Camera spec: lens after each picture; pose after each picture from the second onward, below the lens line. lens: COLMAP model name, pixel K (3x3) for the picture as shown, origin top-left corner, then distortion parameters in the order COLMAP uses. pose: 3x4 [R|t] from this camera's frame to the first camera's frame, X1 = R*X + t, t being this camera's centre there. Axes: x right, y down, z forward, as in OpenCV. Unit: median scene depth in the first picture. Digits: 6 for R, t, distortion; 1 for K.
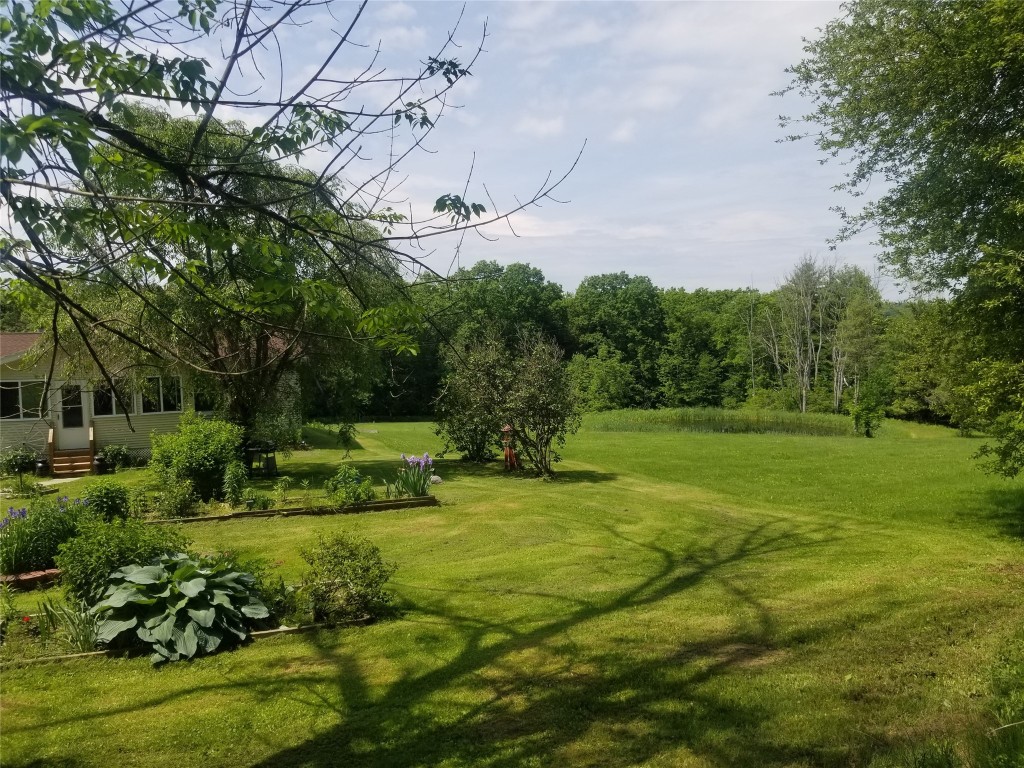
lens RADIAL K [[806.2, 0, 514.1], [0, 806.2, 387.6], [0, 0, 1]] dist [0.058529, -0.099471]
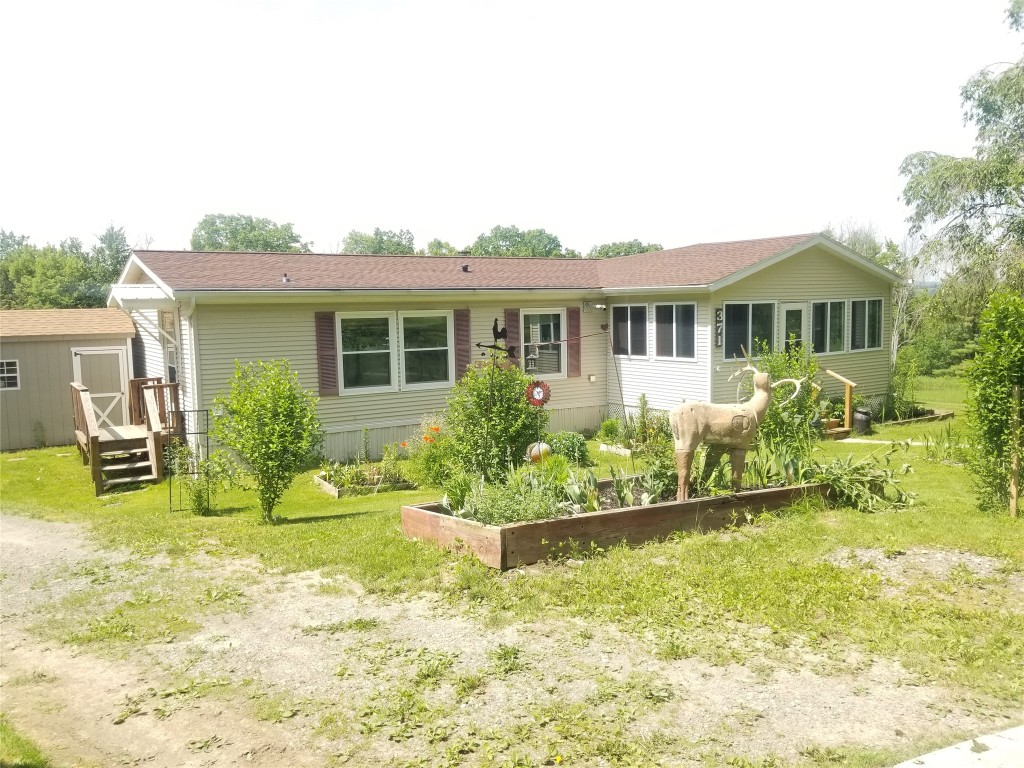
lens RADIAL K [[806.2, 0, 507.6], [0, 806.2, 392.6], [0, 0, 1]] dist [0.058529, -0.099471]
pose [[0.991986, -0.028936, 0.122991, -1.065590], [0.025457, 0.999233, 0.029761, 0.050451], [-0.123758, -0.026391, 0.991961, 0.415970]]
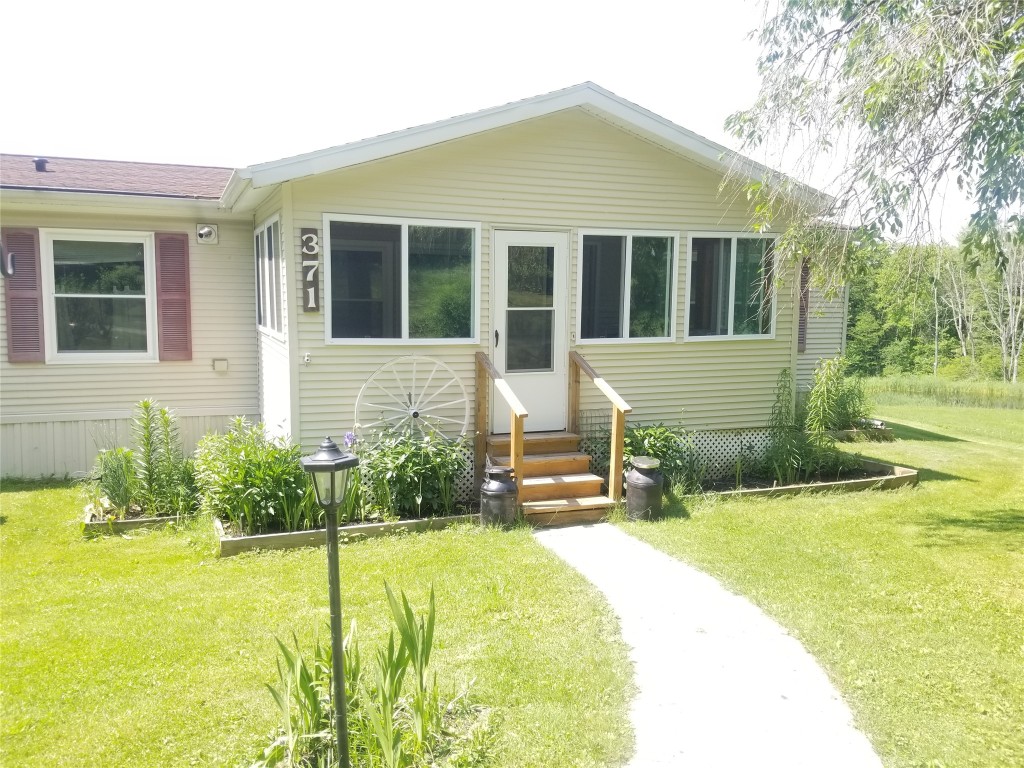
lens RADIAL K [[806.2, 0, 505.5], [0, 806.2, 393.7], [0, 0, 1]] dist [0.058529, -0.099471]
pose [[0.997942, 0.029268, -0.057048, -0.652835], [-0.026298, 0.998294, 0.052137, 0.050670], [0.058476, -0.050530, 0.997009, 0.807019]]
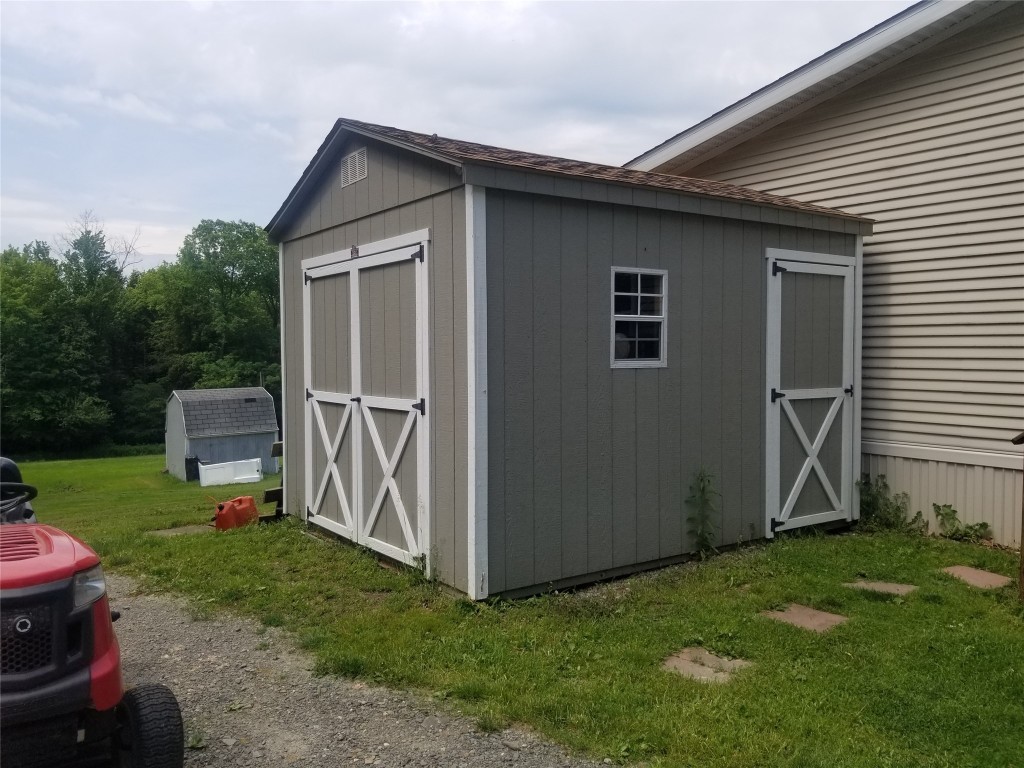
lens RADIAL K [[806.2, 0, 521.2], [0, 806.2, 382.7], [0, 0, 1]] dist [0.058529, -0.099471]
pose [[0.974677, -0.006685, 0.223515, -1.563315], [0.013833, 0.999441, -0.030430, 0.071636], [-0.223187, 0.032751, 0.974225, 1.068347]]
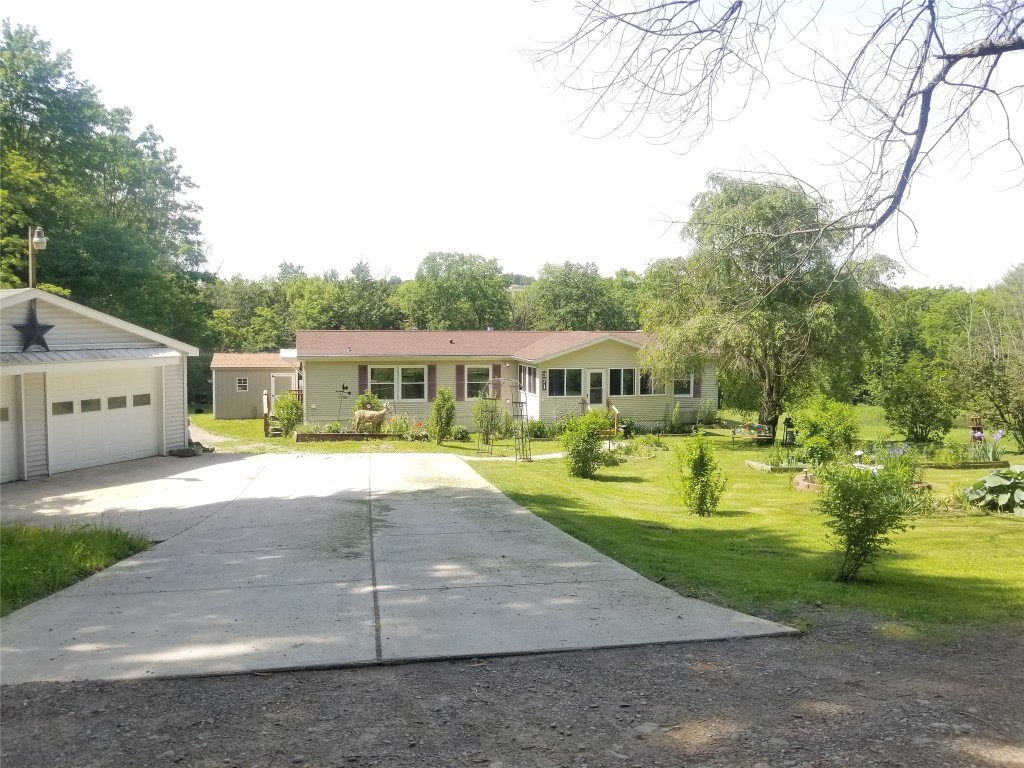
lens RADIAL K [[806.2, 0, 515.3], [0, 806.2, 374.2], [0, 0, 1]] dist [0.058529, -0.099471]
pose [[0.986046, 0.026591, -0.164334, -0.559482], [-0.027604, 0.999611, -0.003881, 0.011075], [0.164167, 0.008363, 0.986397, -0.409973]]
